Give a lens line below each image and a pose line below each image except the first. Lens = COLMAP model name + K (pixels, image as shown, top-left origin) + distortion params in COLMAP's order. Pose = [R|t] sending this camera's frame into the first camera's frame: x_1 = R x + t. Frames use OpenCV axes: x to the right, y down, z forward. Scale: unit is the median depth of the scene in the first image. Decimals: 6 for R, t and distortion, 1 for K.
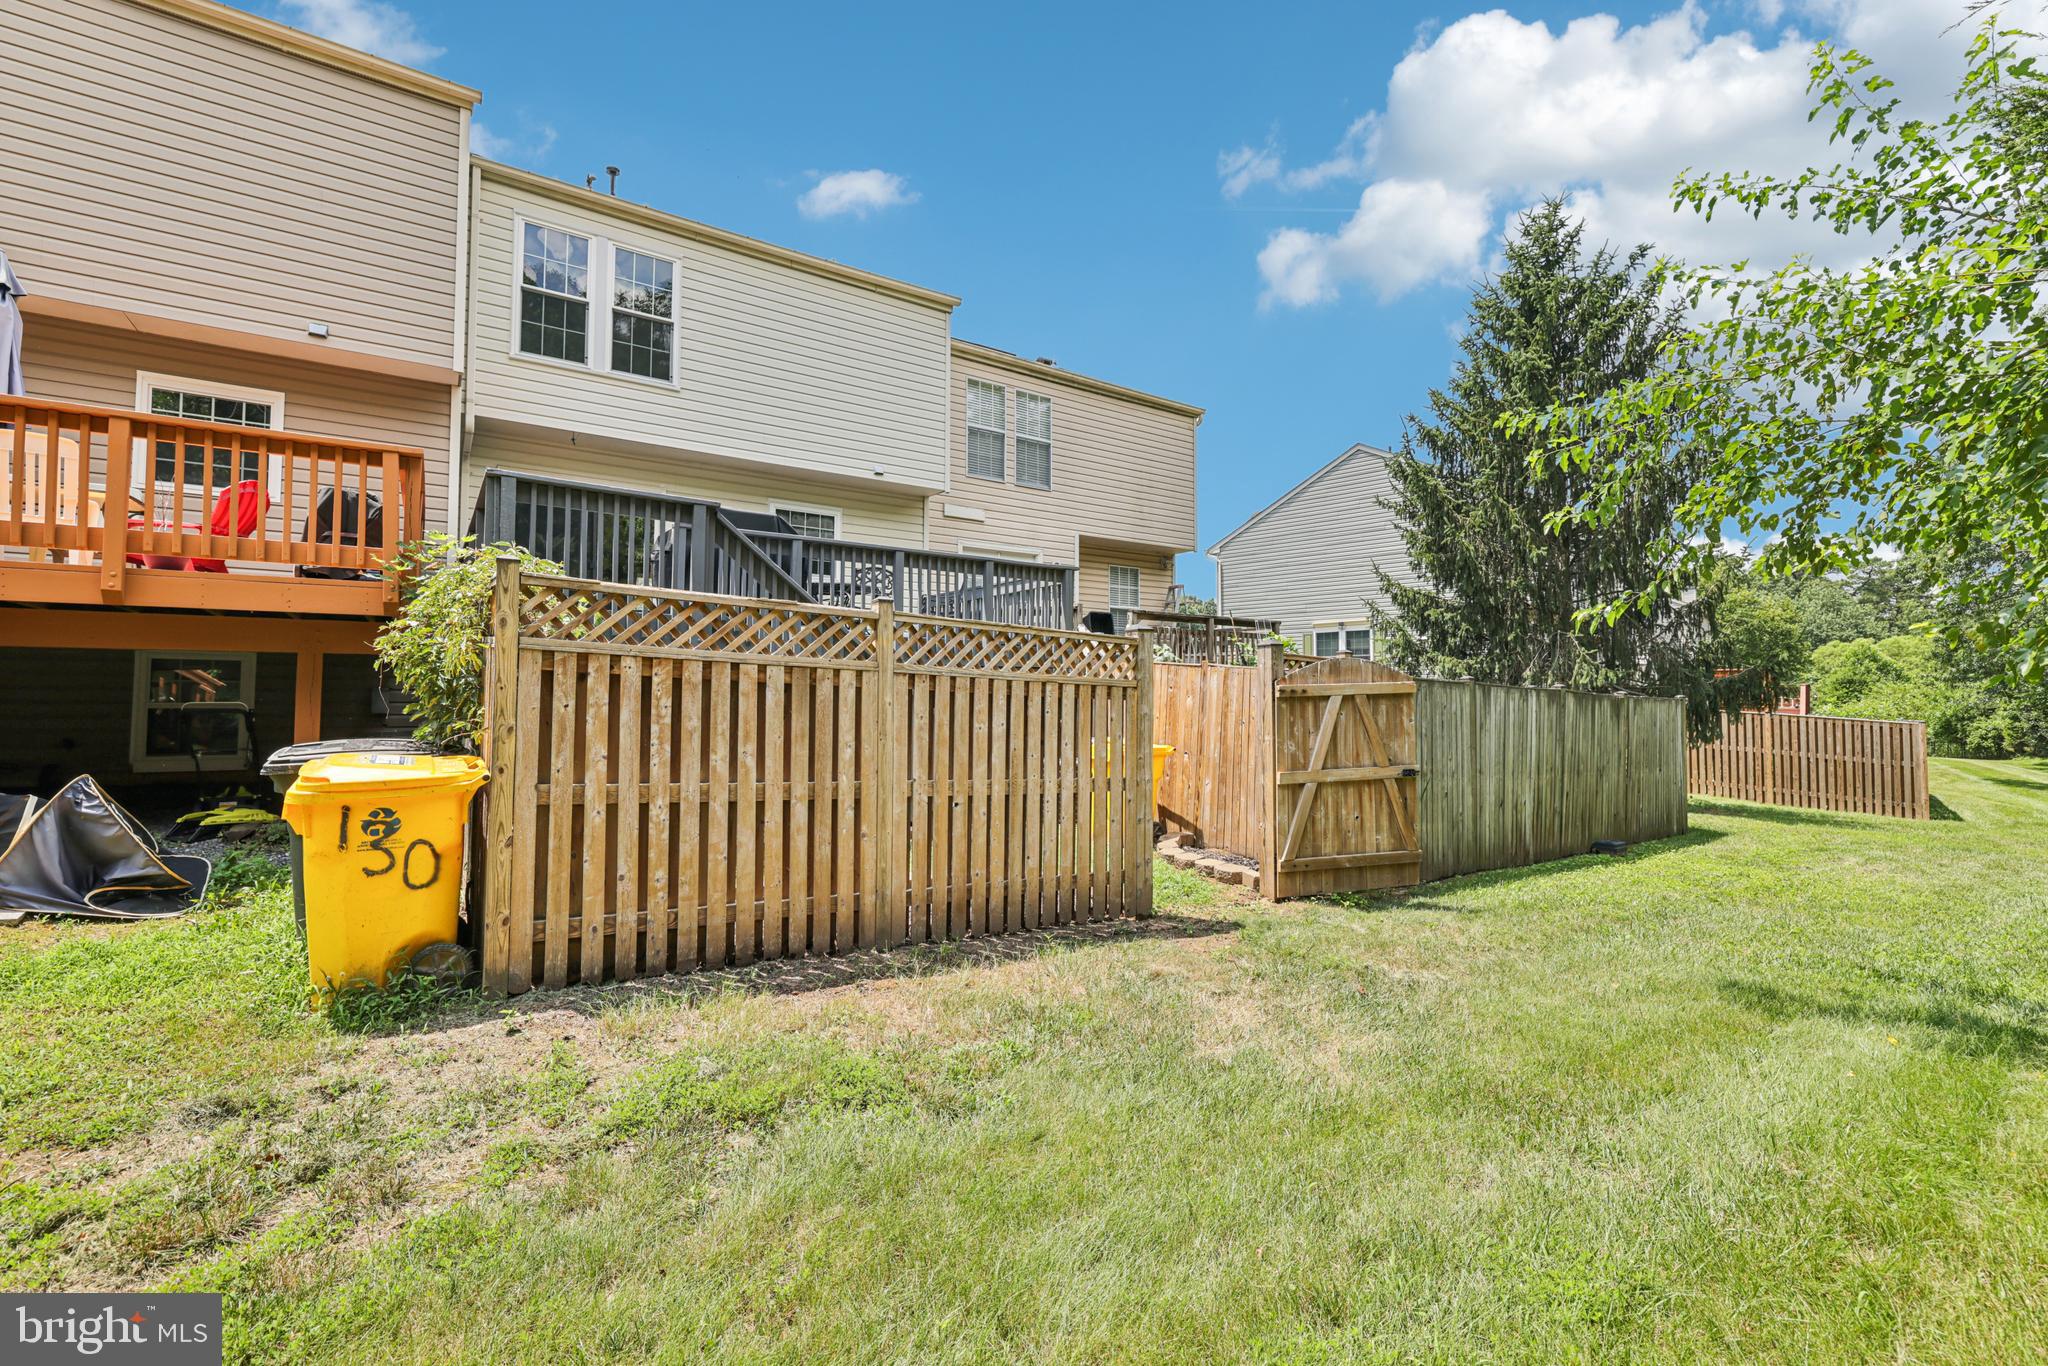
lens RADIAL K [[869.7, 0, 1013.7], [0, 869.7, 664.9], [0, 0, 1]] dist [-0.001614, 0.000431]
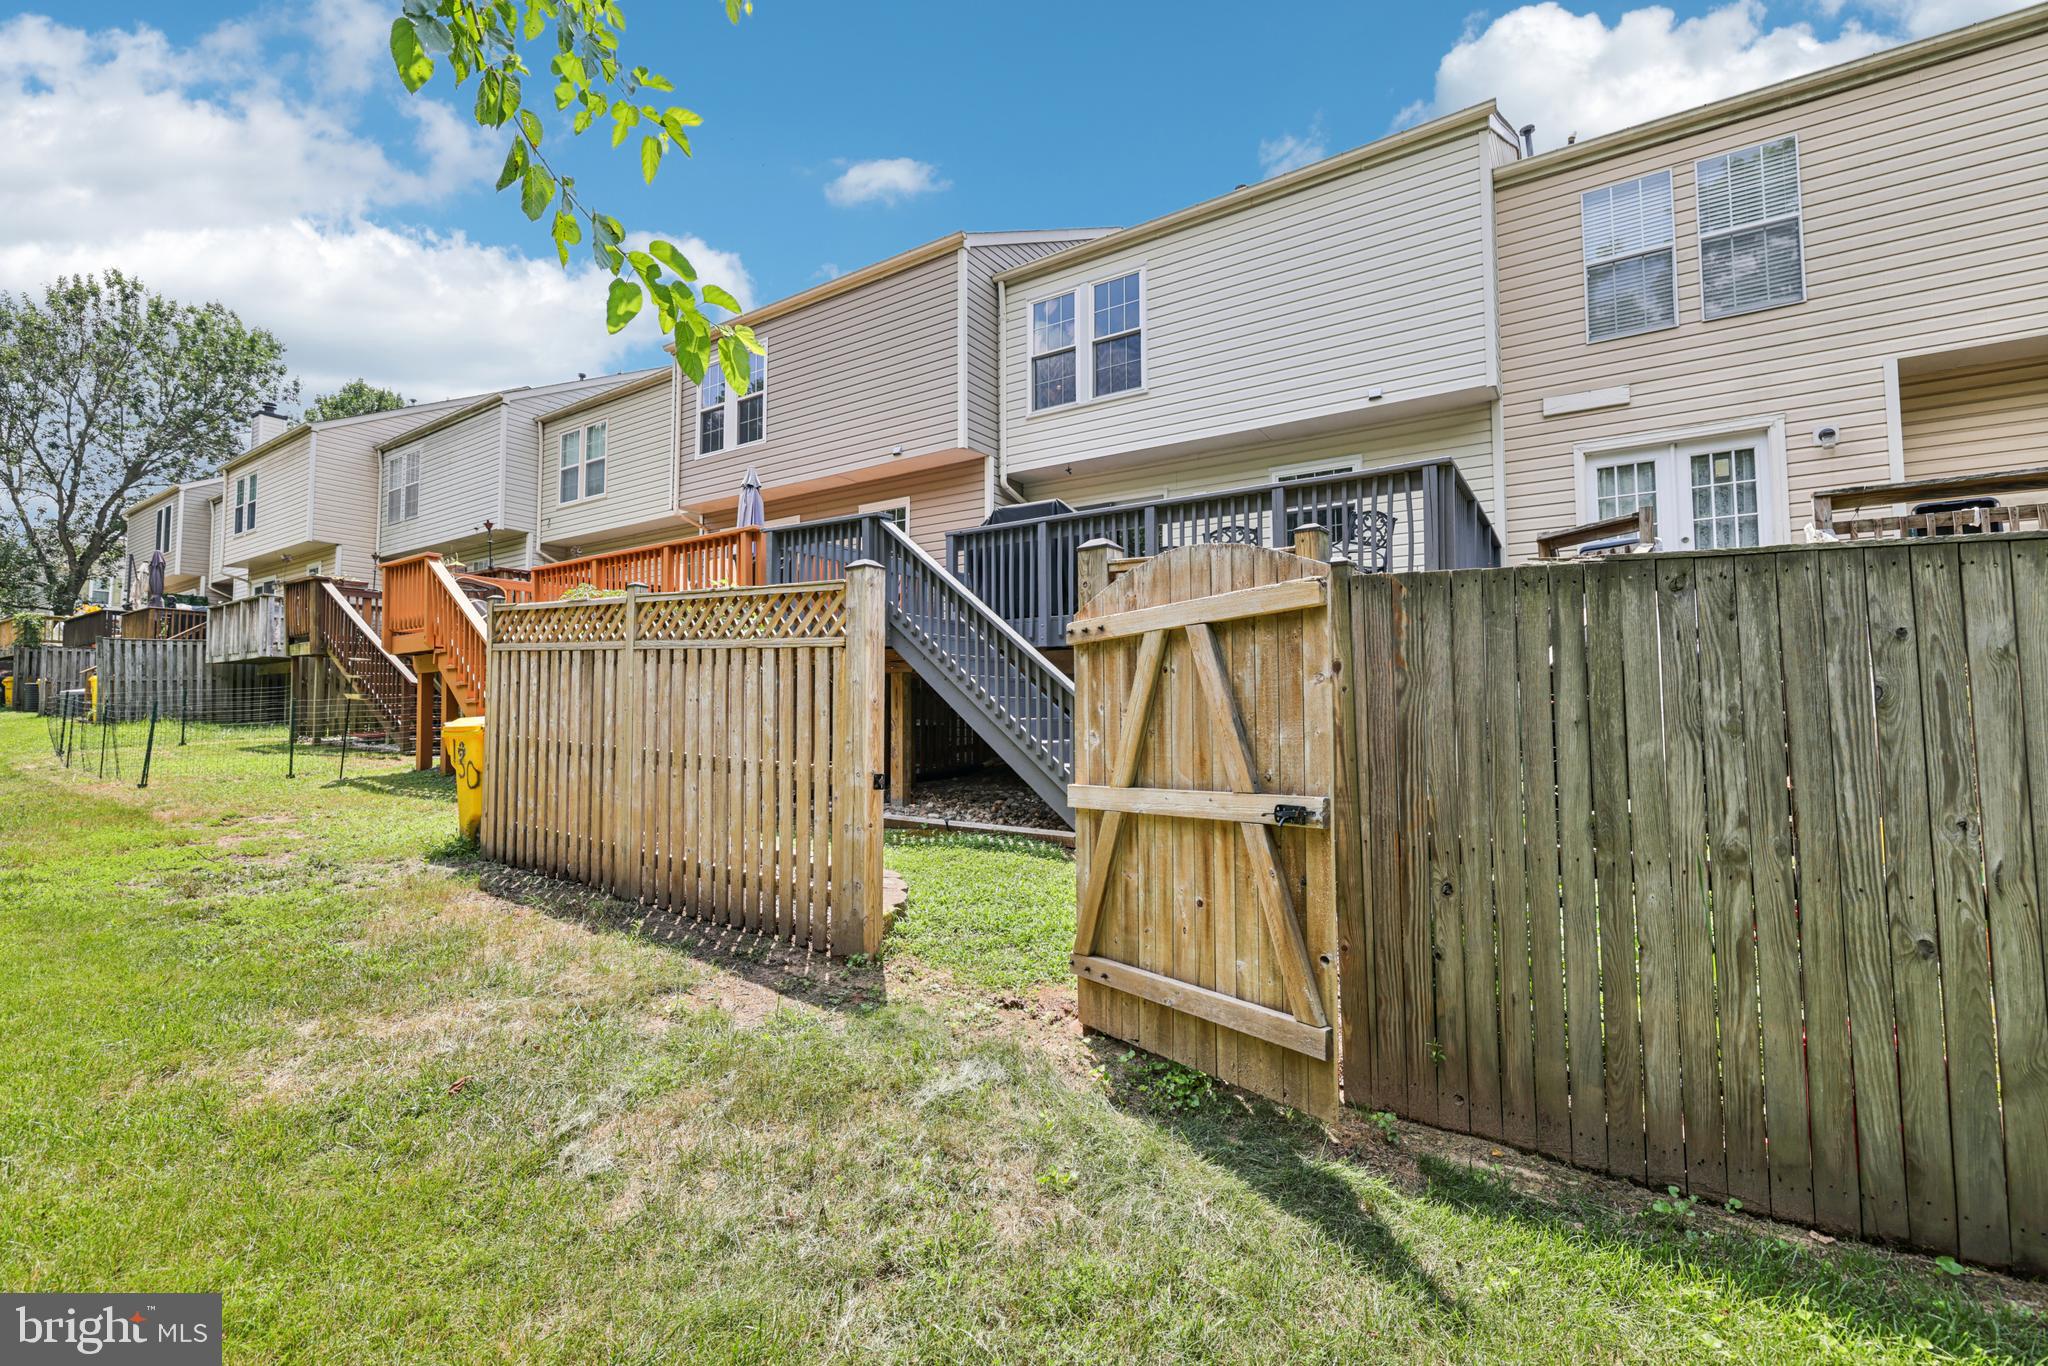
lens RADIAL K [[869.7, 0, 1013.7], [0, 869.7, 664.9], [0, 0, 1]] dist [-0.001614, 0.000431]
pose [[0.377824, -0.057516, -0.924089, 1.008378], [0.039470, 0.998162, -0.045989, 0.093085], [0.925036, -0.019098, 0.379400, 0.974716]]
